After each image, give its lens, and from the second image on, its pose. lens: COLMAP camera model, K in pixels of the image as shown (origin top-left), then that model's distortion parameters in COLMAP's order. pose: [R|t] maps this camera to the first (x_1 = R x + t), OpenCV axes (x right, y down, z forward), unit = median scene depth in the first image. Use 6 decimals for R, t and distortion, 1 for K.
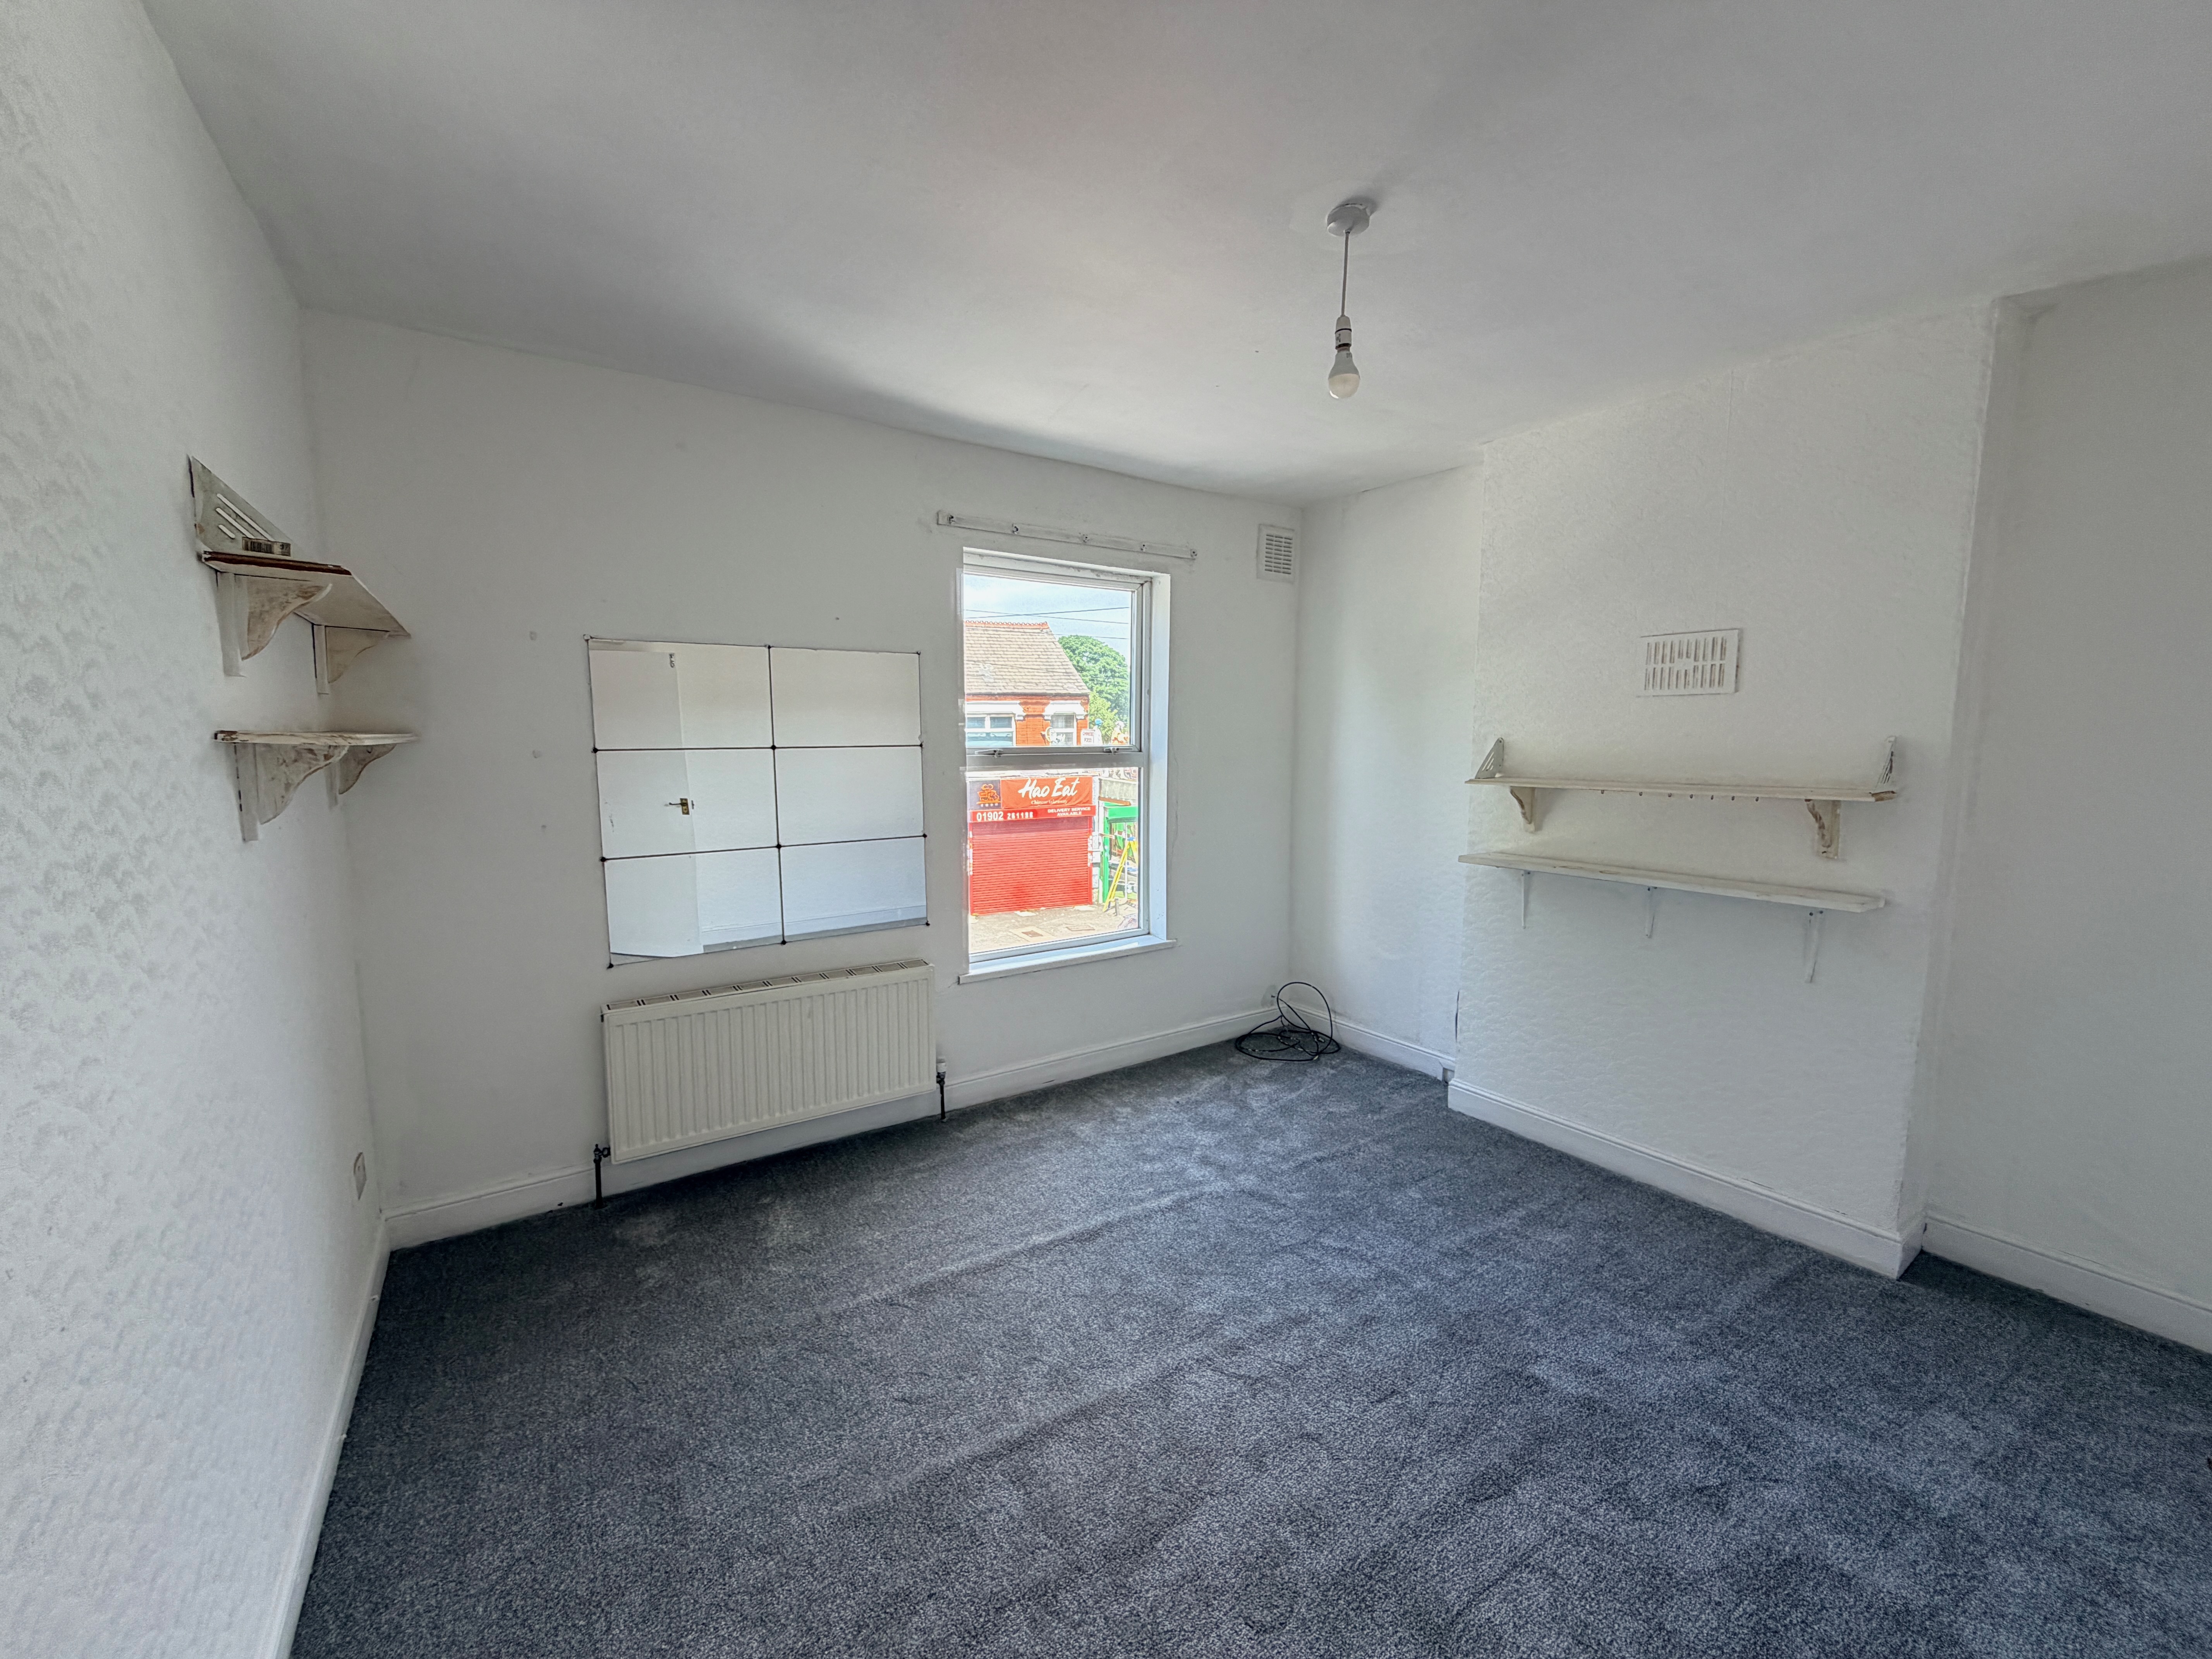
lens RADIAL K [[877.5, 0, 1097.2], [0, 877.5, 830.6], [0, 0, 1]] dist [-0.000464, 0.000041]
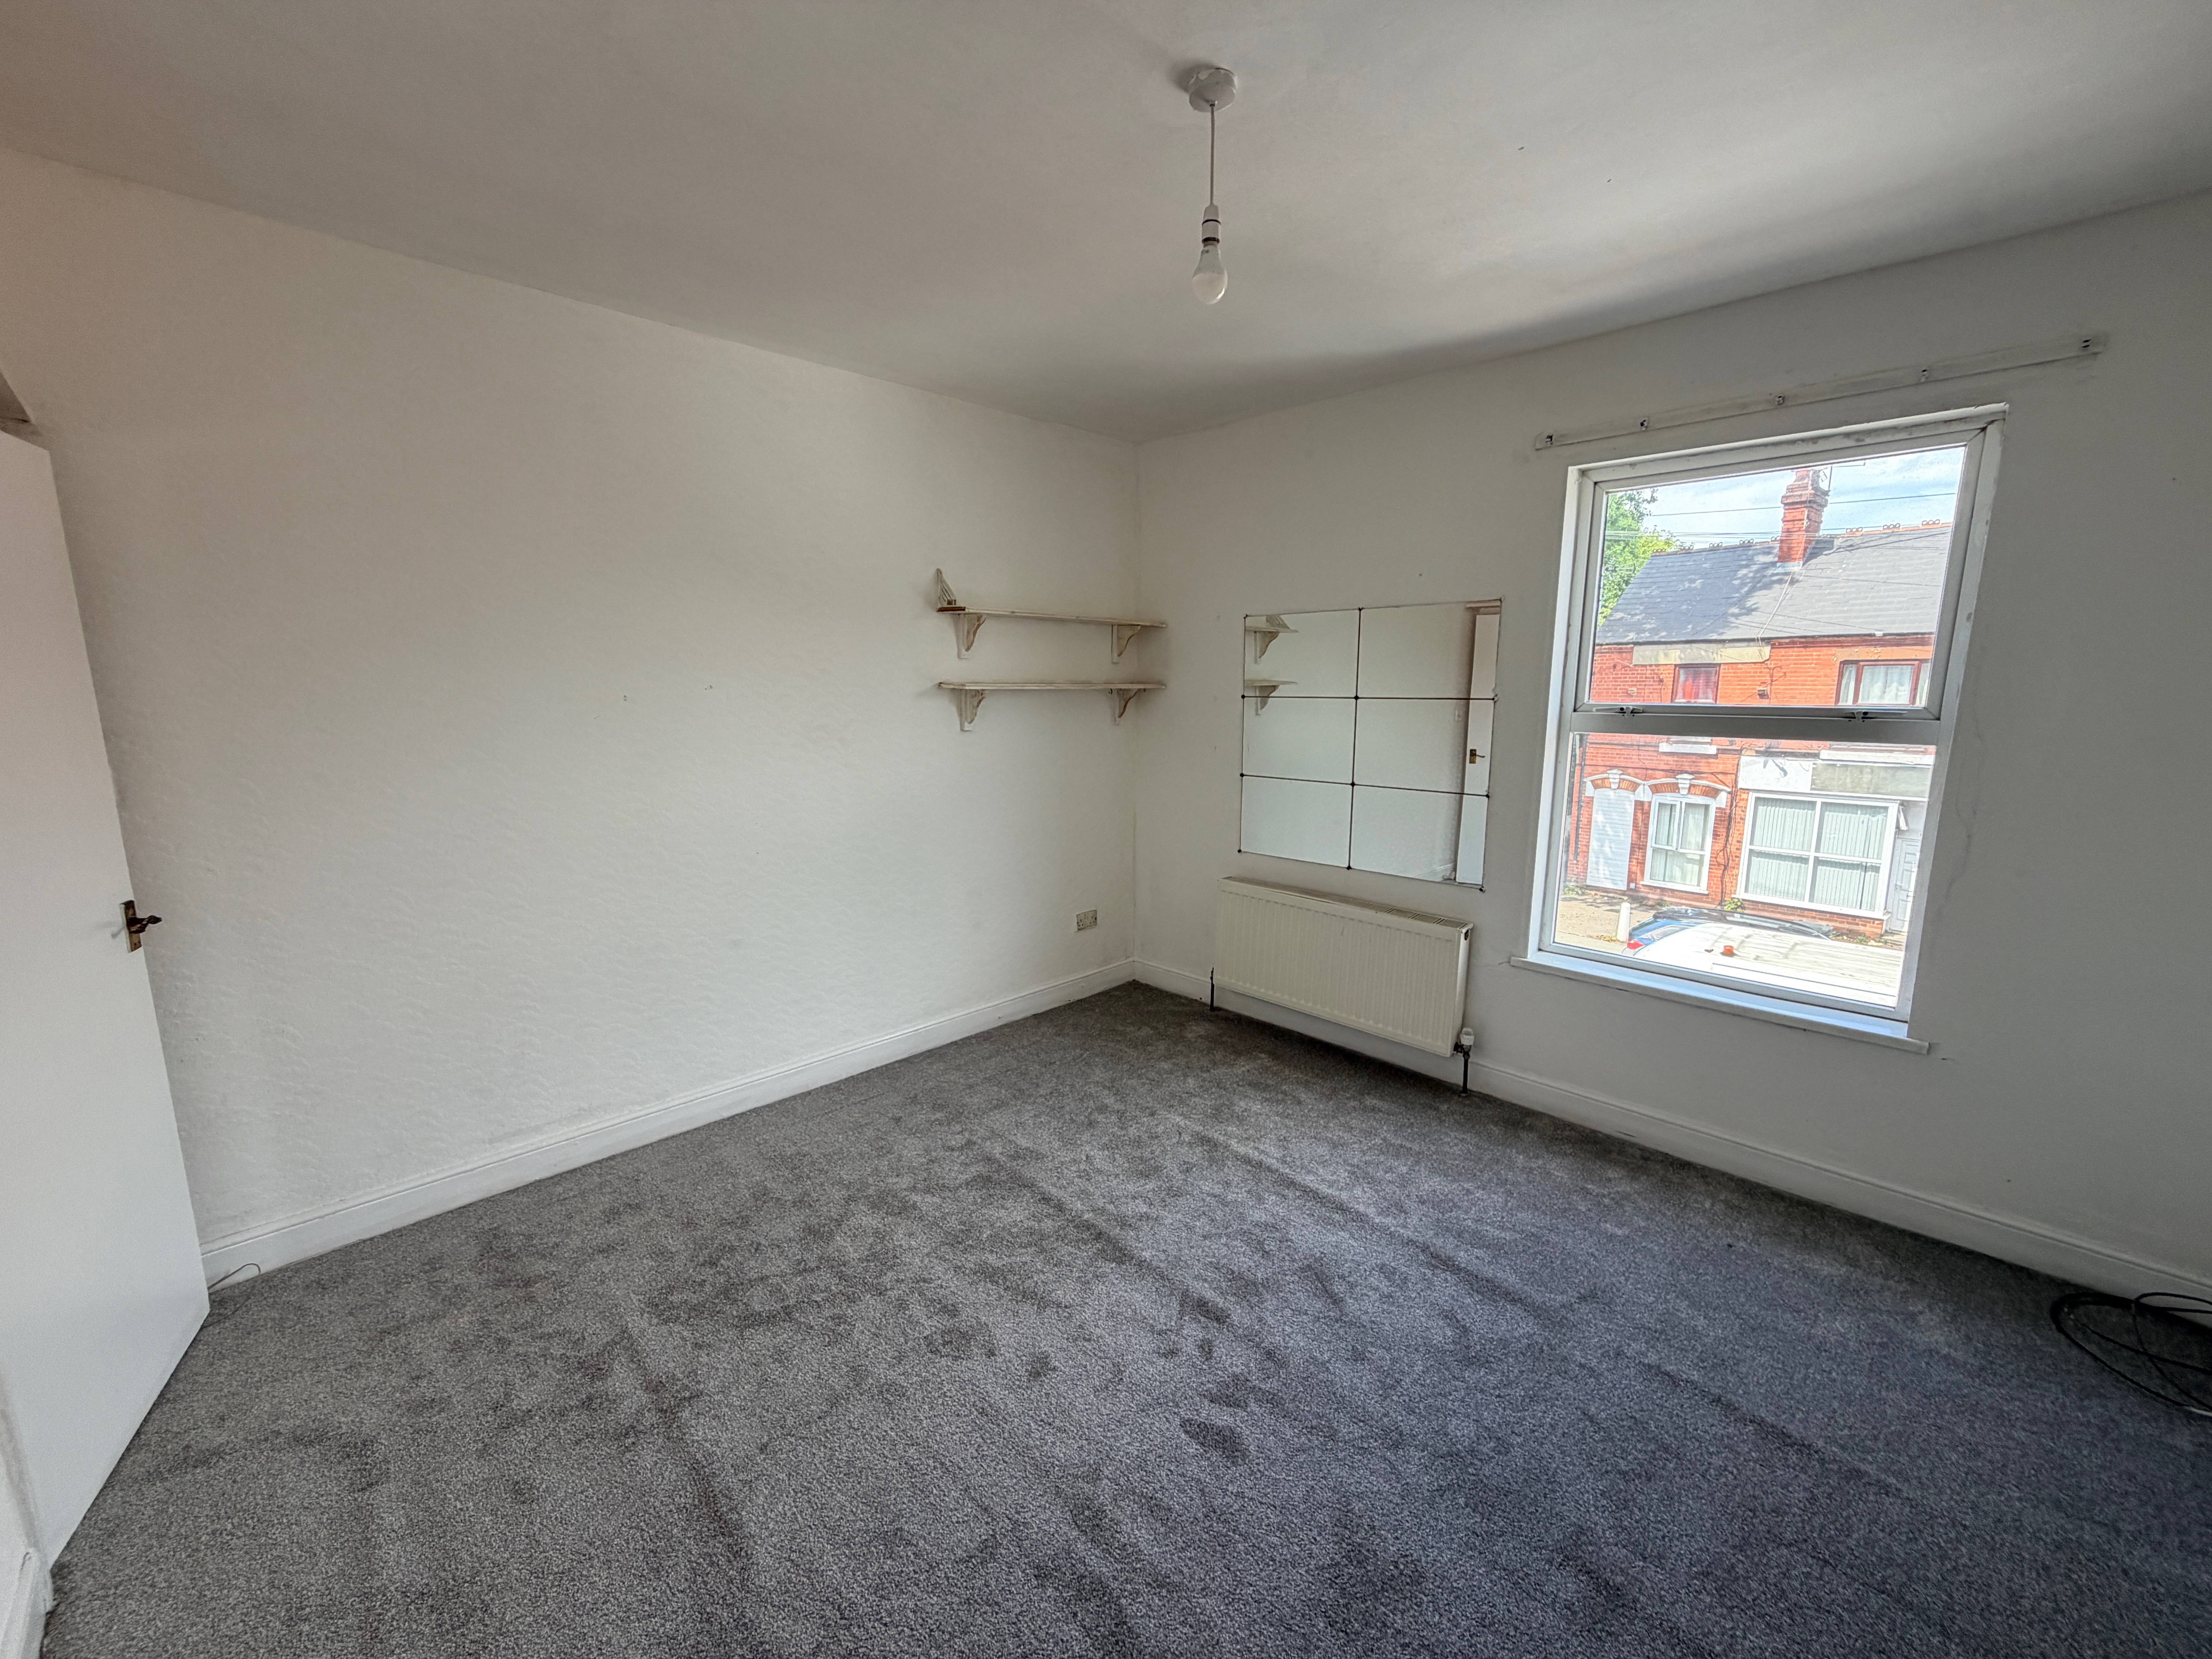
lens RADIAL K [[877.5, 0, 1103.1], [0, 877.5, 837.1], [0, 0, 1]] dist [-0.000464, 0.000041]
pose [[0.211116, 0.172651, -0.962092, 0.655287], [-0.112040, 0.982064, 0.151649, -0.049723], [0.971019, 0.075777, 0.226673, 0.406671]]
